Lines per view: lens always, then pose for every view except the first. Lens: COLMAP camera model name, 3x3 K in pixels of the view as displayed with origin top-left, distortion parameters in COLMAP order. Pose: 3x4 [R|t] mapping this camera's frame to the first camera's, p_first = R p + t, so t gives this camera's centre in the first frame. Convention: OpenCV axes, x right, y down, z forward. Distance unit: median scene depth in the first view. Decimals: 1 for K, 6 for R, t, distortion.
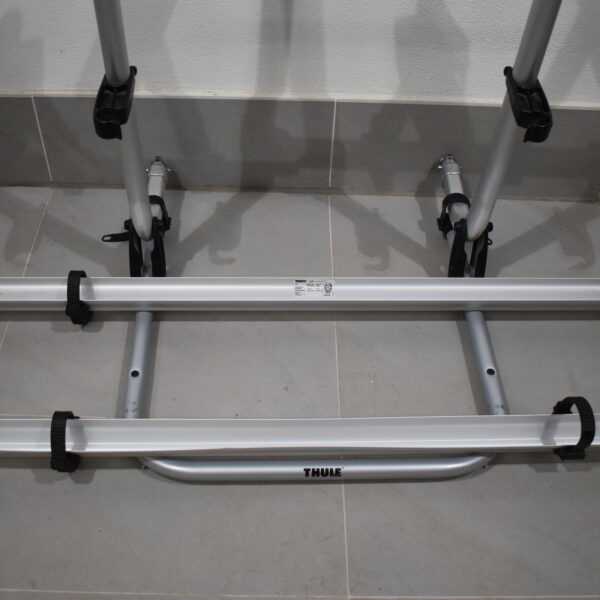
lens RADIAL K [[781.6, 0, 298.1], [0, 781.6, 301.9], [0, 0, 1]] dist [-0.089105, 0.000000]
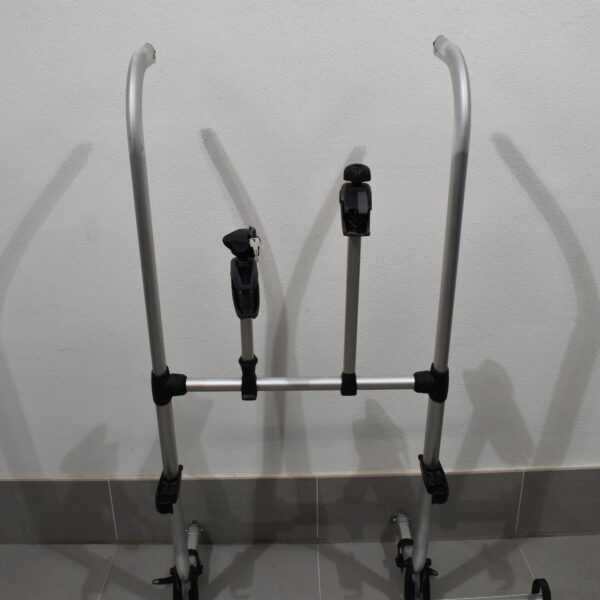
lens RADIAL K [[697.2, 0, 303.4], [0, 697.2, 301.9], [0, 0, 1]] dist [-0.100913, 0.000000]
pose [[0.999011, -0.044334, -0.003283, 0.041405], [0.038066, 0.891254, -0.451903, 0.032892], [0.022961, 0.451332, 0.892061, -0.301625]]
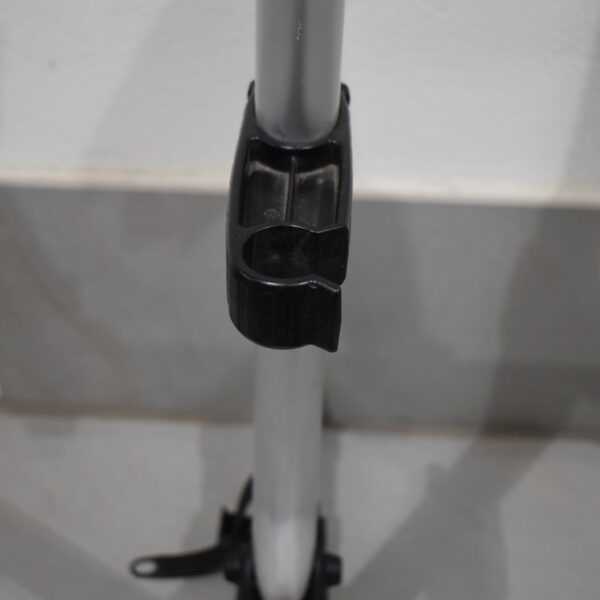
lens RADIAL K [[1181.2, 0, 299.9], [0, 1181.2, 300.7], [0, 0, 1]] dist [0.033960, 0.000000]
pose [[0.999486, 0.020357, -0.024766, -0.165898], [-0.024312, 0.984867, -0.171600, -0.114476], [0.020898, 0.172114, 0.984855, 0.442991]]
